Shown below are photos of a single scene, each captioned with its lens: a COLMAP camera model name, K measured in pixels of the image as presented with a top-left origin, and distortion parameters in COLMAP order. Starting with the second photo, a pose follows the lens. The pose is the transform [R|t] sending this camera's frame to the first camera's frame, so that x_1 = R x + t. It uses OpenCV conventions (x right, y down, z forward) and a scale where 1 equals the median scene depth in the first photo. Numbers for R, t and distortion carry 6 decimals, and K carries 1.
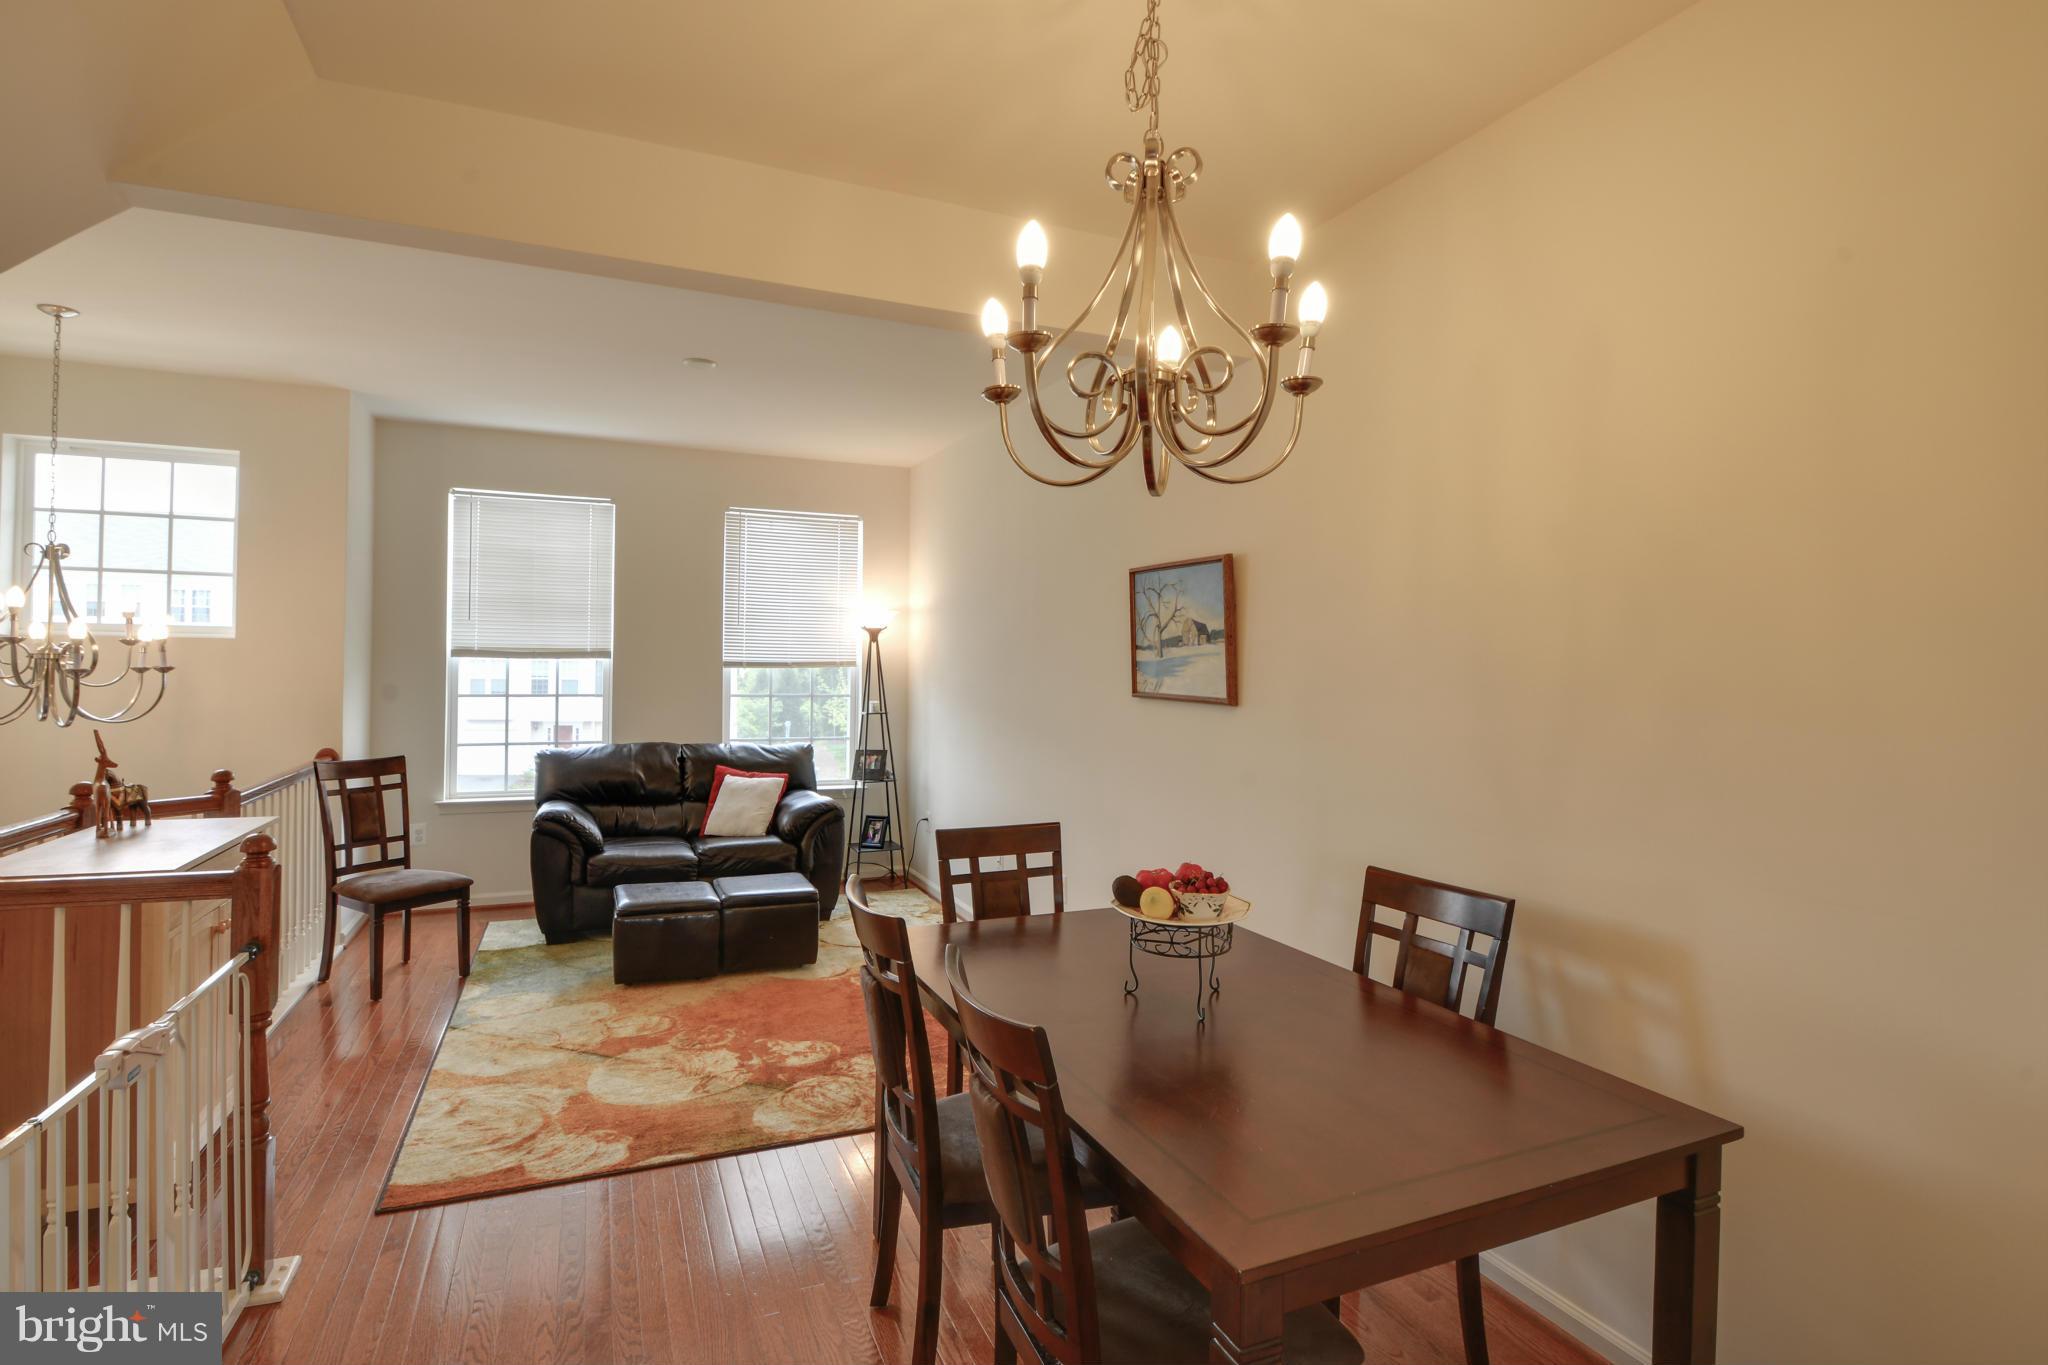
lens RADIAL K [[966.8, 0, 1006.9], [0, 966.8, 665.7], [0, 0, 1]] dist [0.001415, -0.010563]
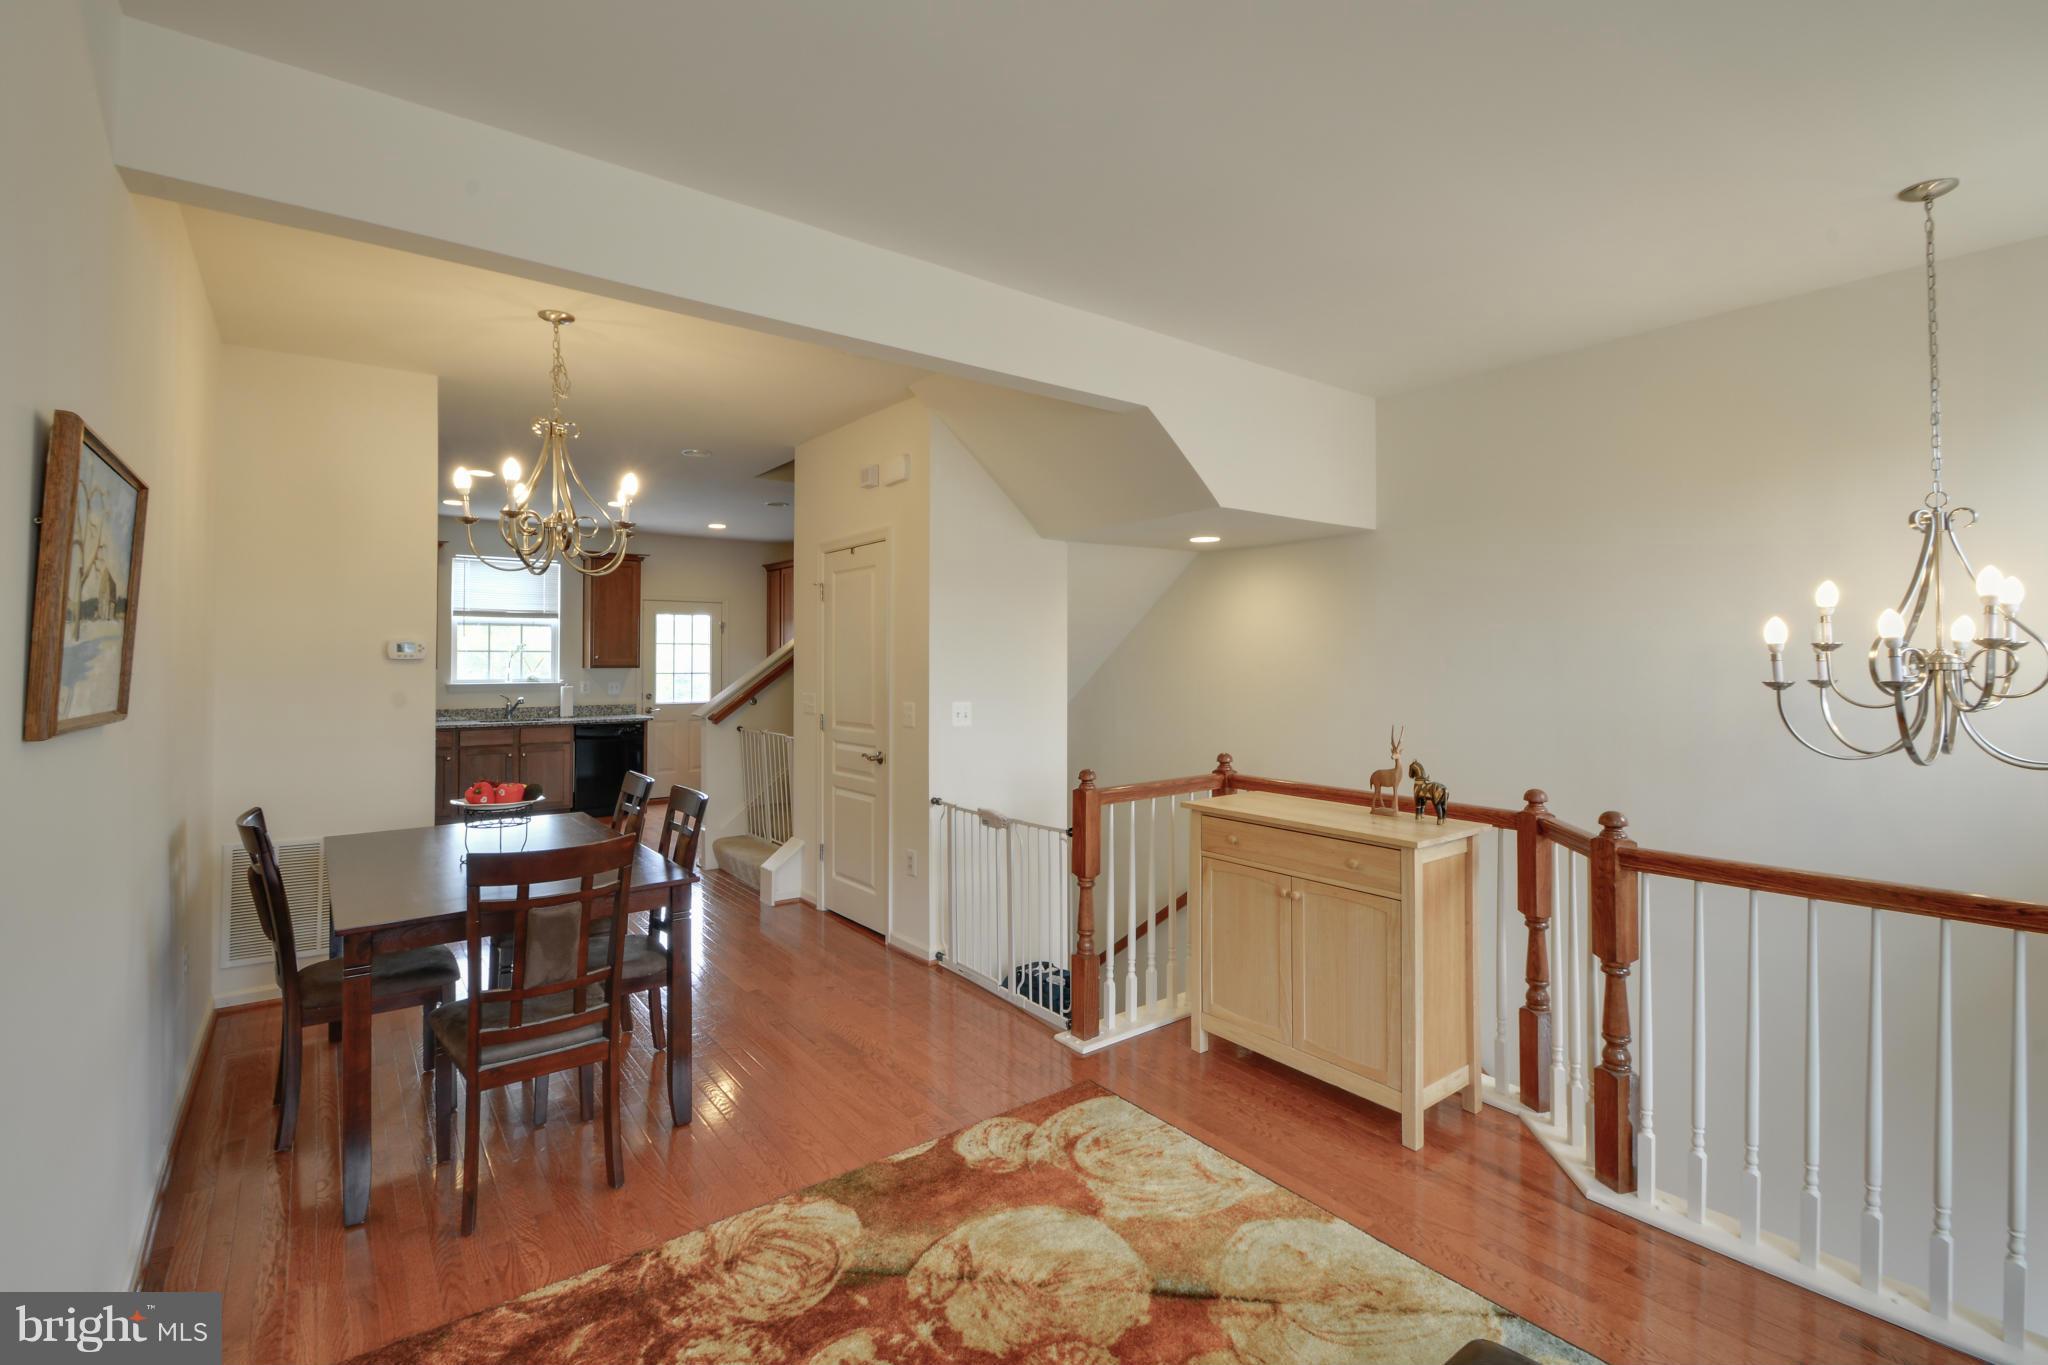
lens RADIAL K [[903.1, 0, 1021.2], [0, 903.1, 646.5], [0, 0, 1]] dist [-0.015093, -0.000189]
pose [[-0.965228, -0.020021, -0.260643, -0.130057], [-0.015241, 0.999677, -0.020348, -0.002462], [0.260967, -0.015668, -0.965221, 1.220426]]
